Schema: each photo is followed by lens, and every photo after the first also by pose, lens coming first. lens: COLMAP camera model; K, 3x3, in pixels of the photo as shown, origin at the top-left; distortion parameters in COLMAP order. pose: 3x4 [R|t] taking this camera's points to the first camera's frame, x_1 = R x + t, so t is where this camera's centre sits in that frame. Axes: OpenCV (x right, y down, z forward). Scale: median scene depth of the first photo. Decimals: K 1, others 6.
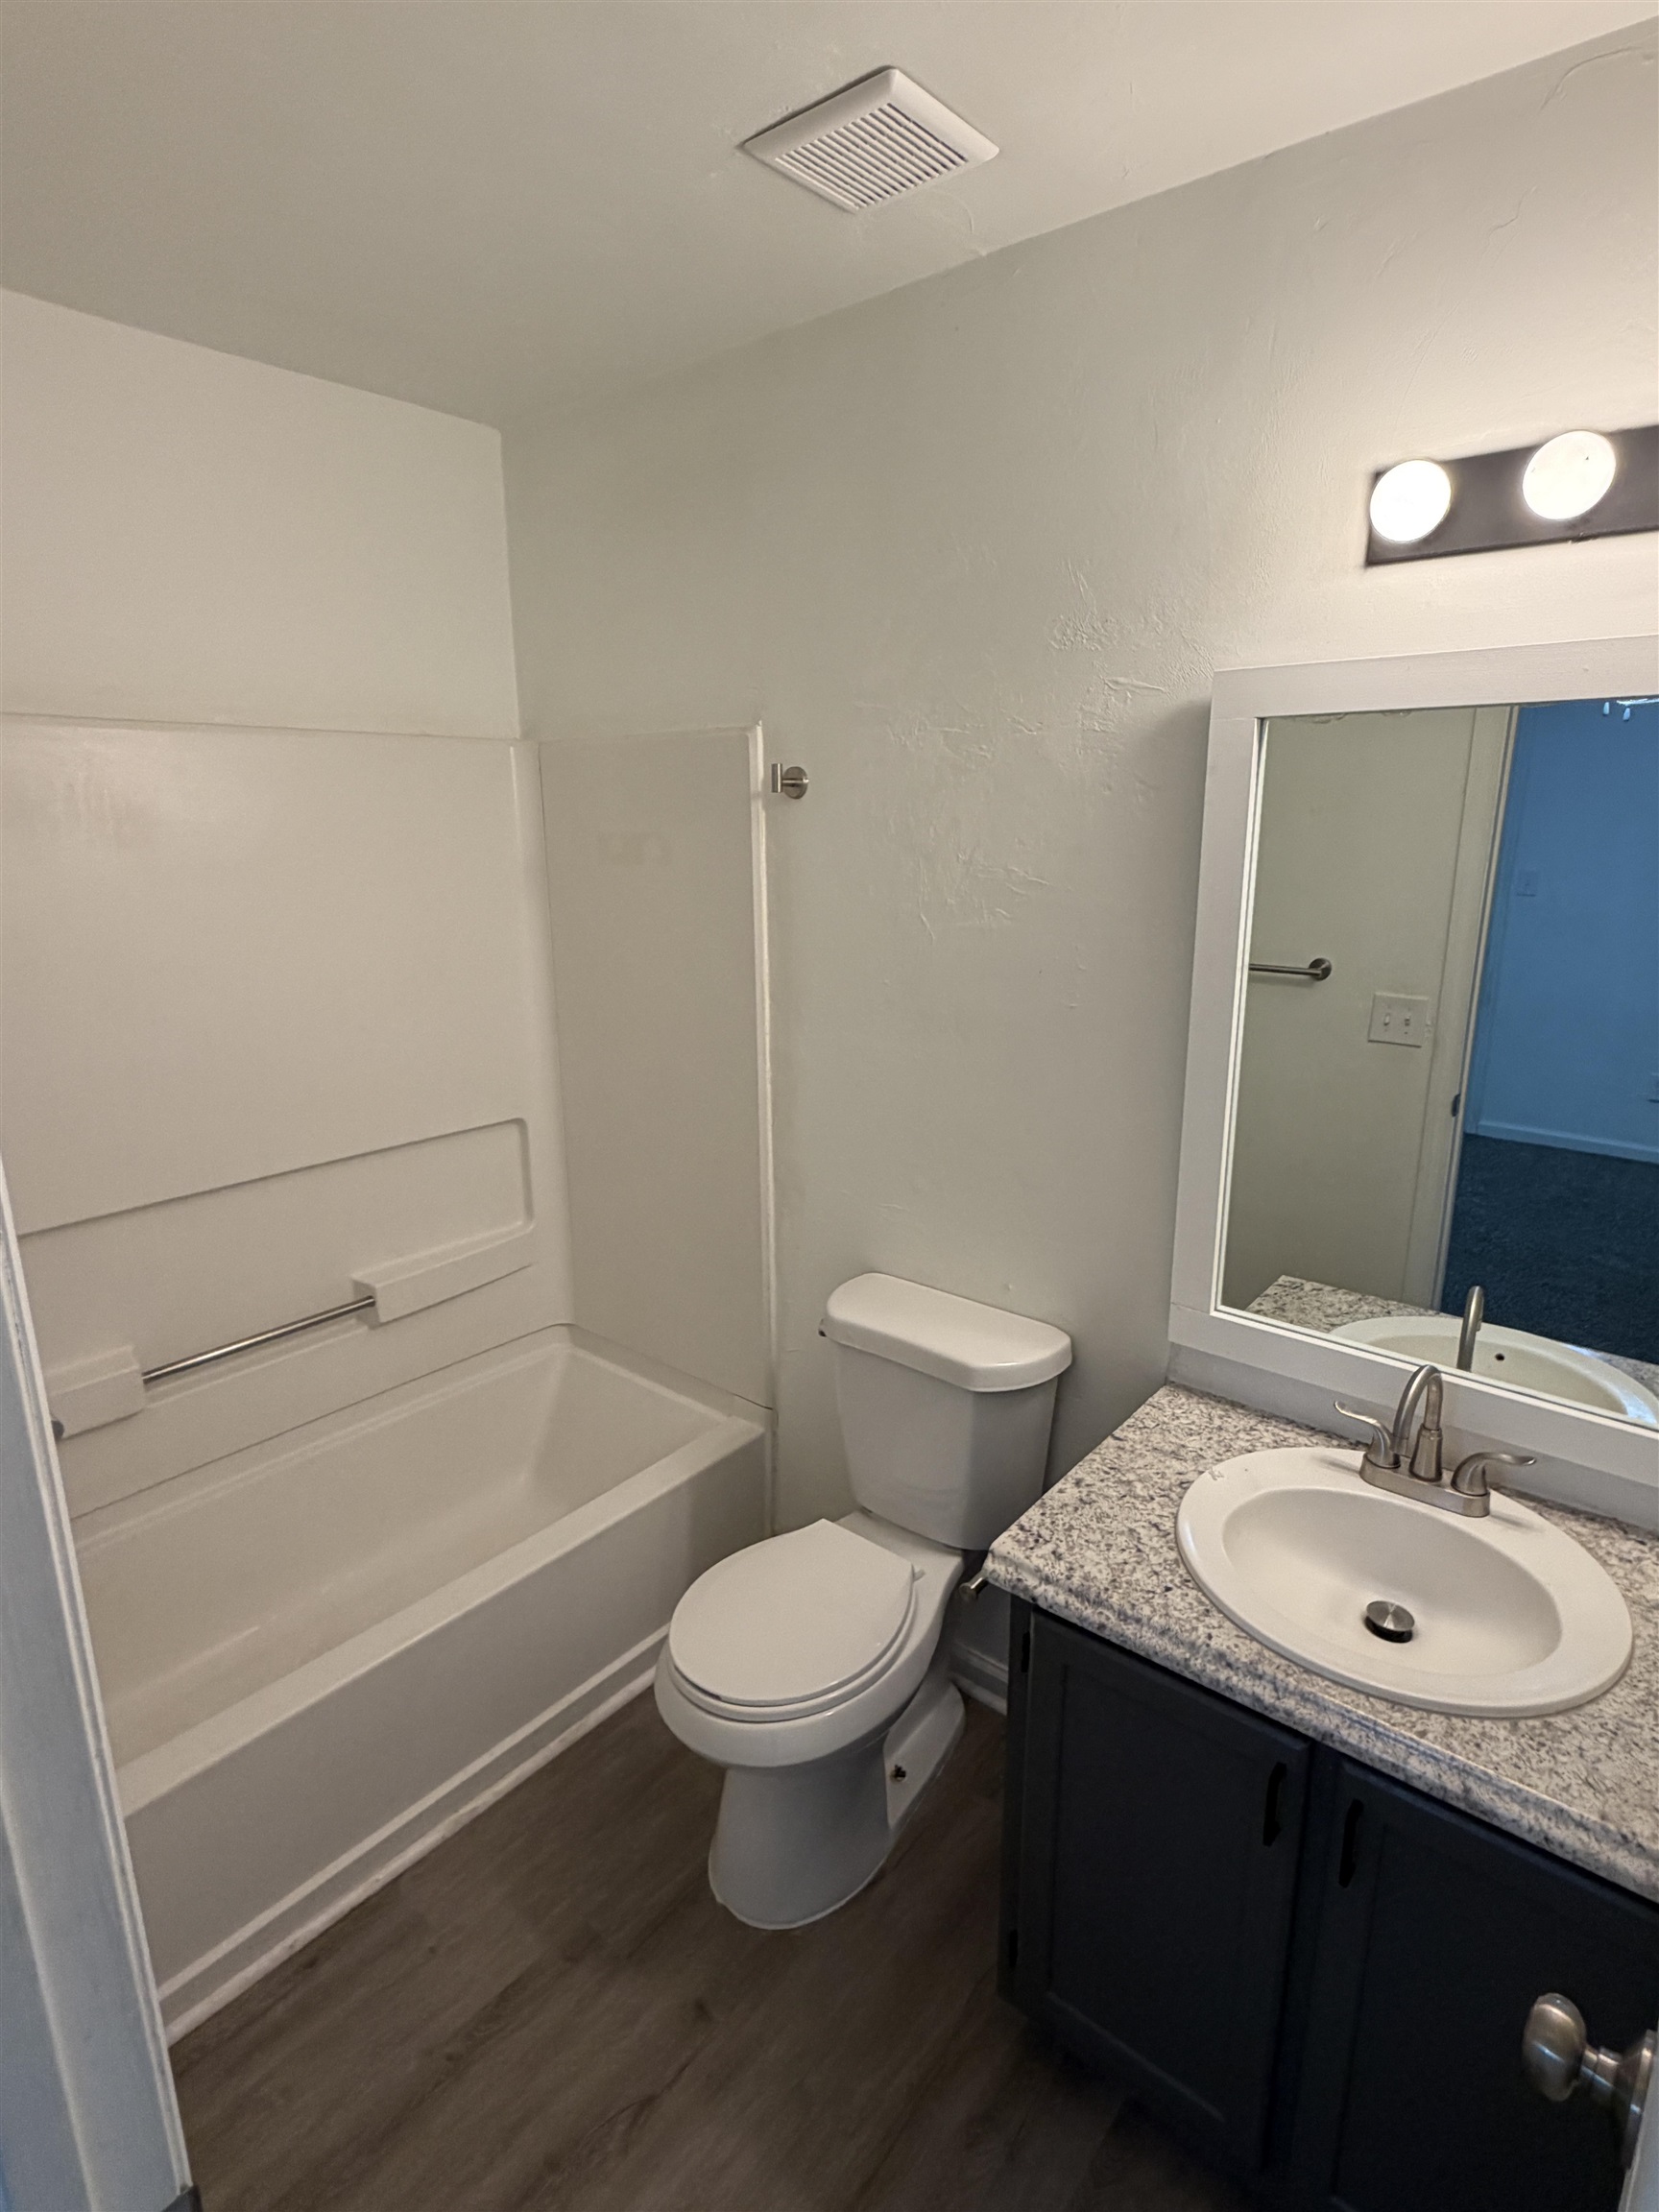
lens RADIAL K [[1138.4, 0, 822.1], [0, 1138.4, 1076.4], [0, 0, 1]] dist [0.002599, -0.002692]
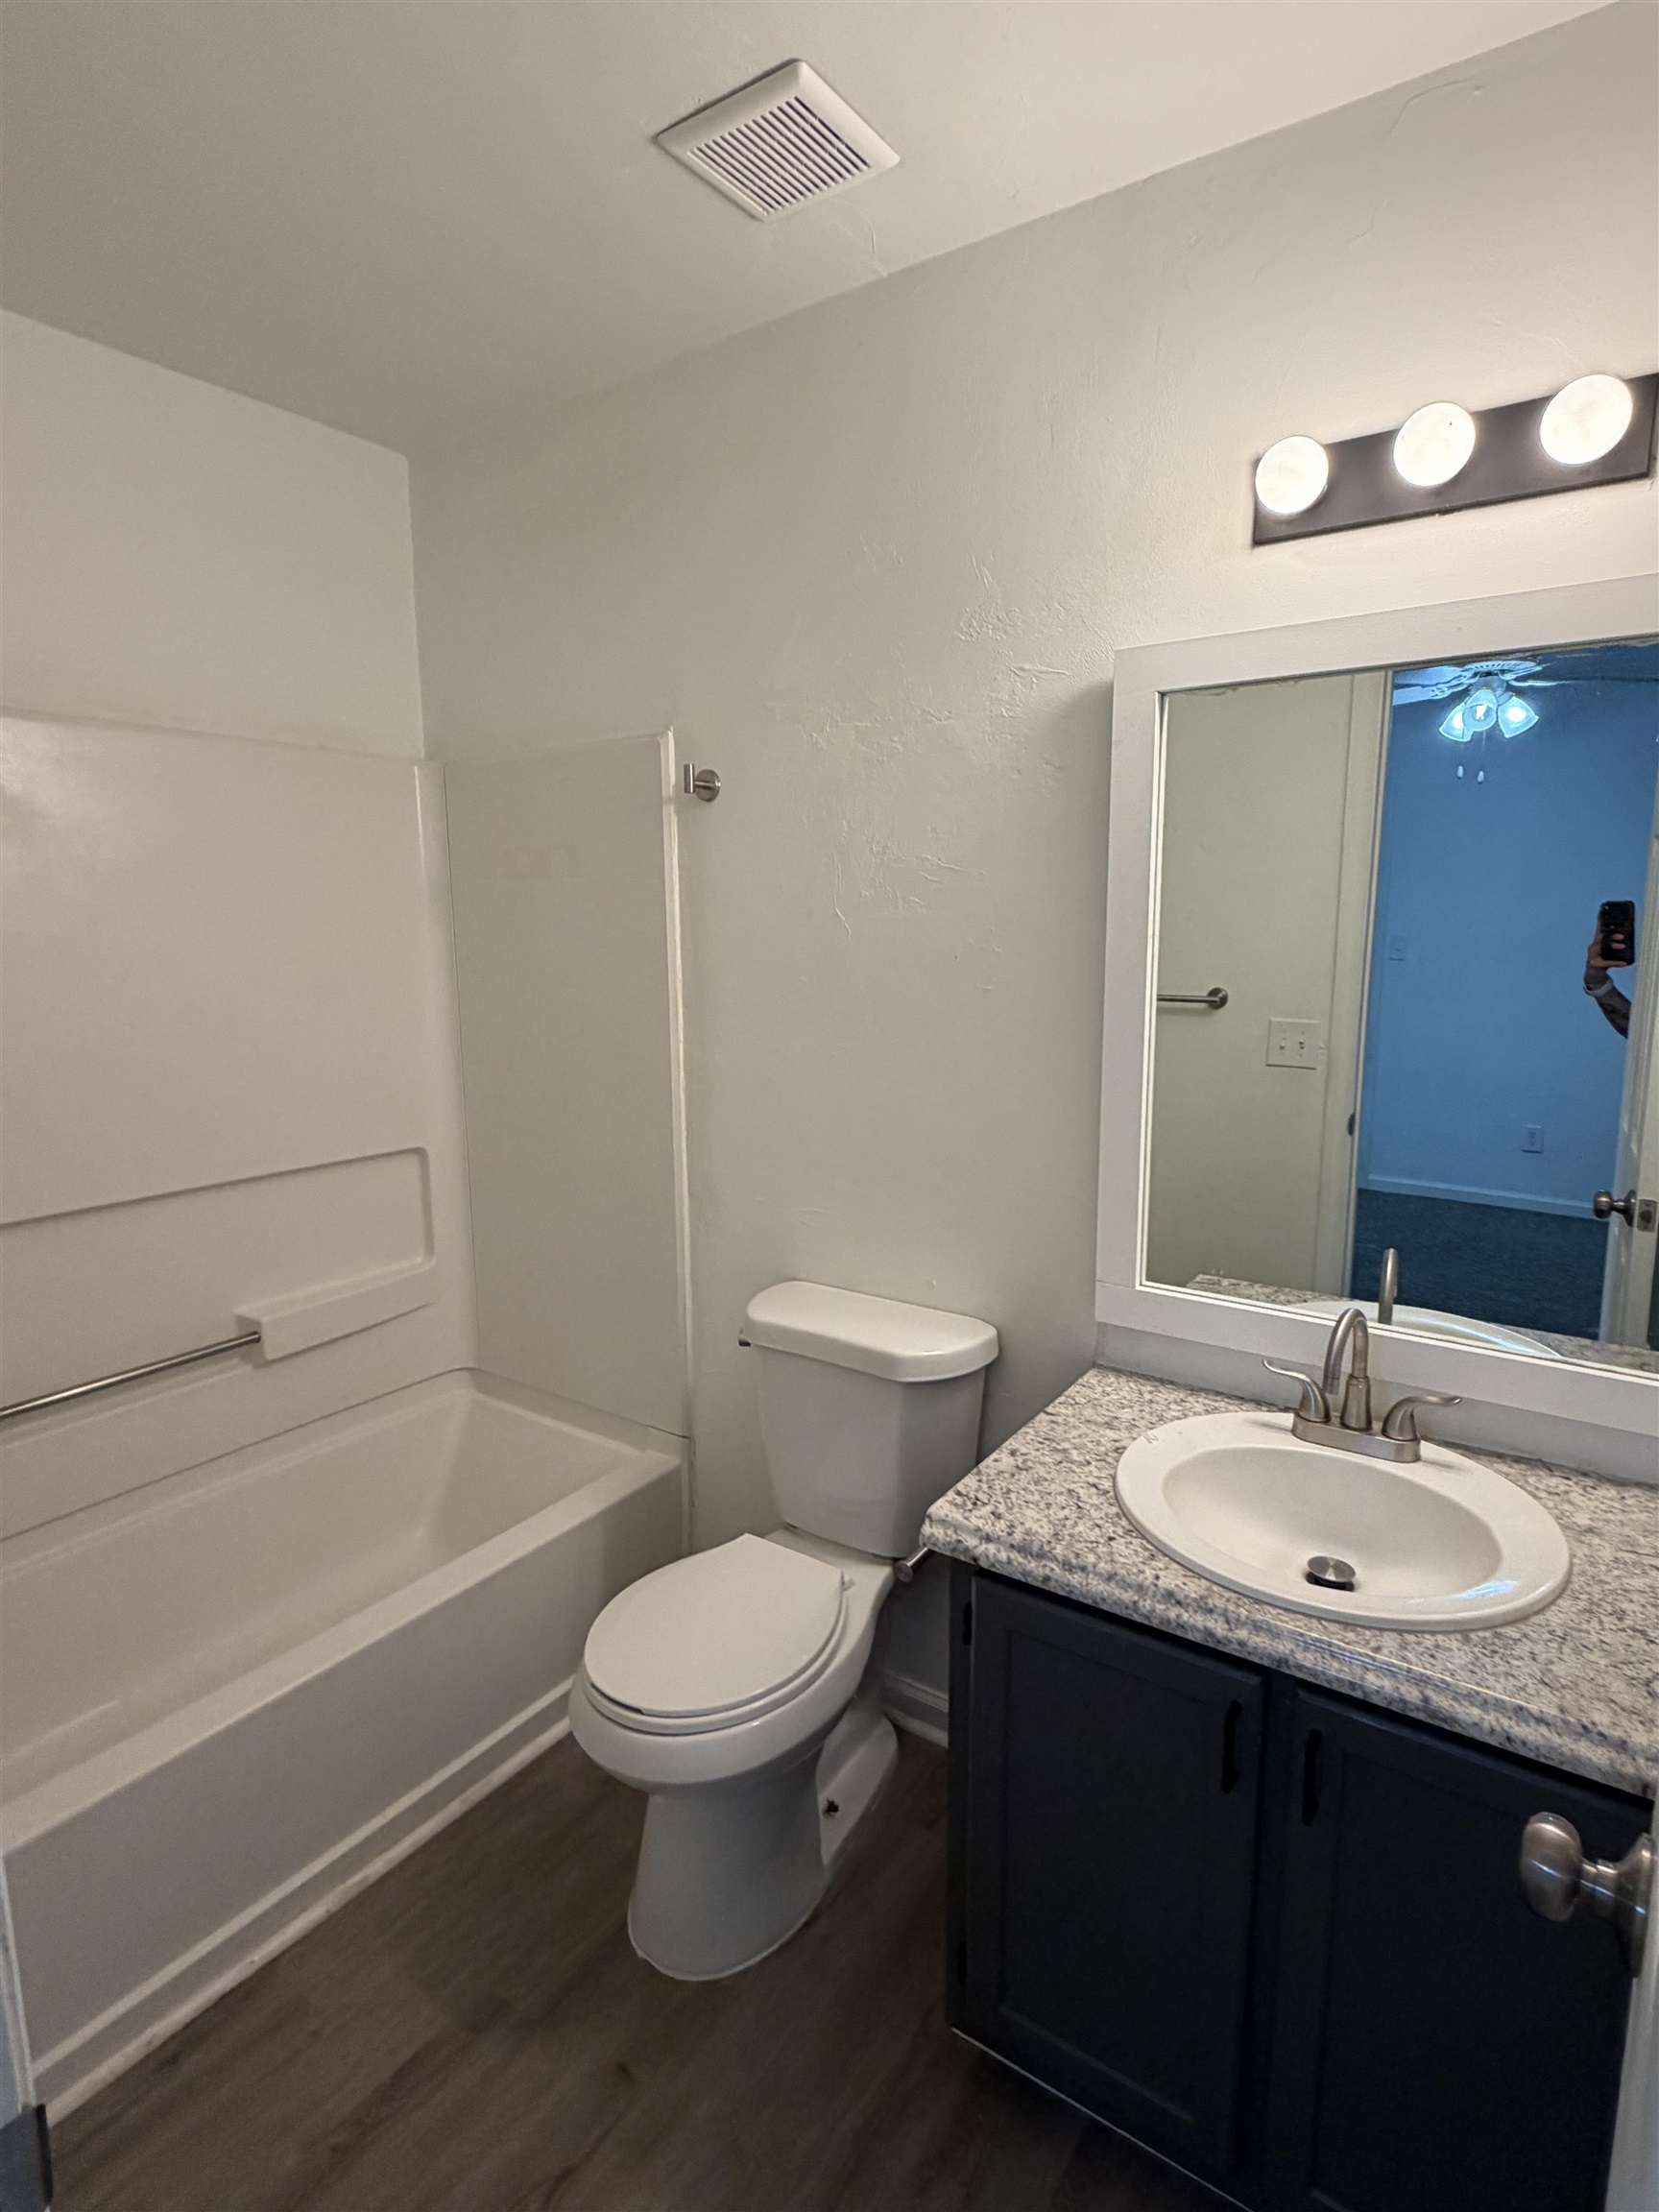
lens RADIAL K [[1138.4, 0, 819.0], [0, 1138.4, 1102.3], [0, 0, 1]] dist [0.002599, -0.002692]
pose [[0.996353, -0.012570, 0.084400, -0.017003], [0.019647, 0.996310, -0.083544, 0.128724], [-0.083038, 0.084898, 0.992923, 0.023853]]
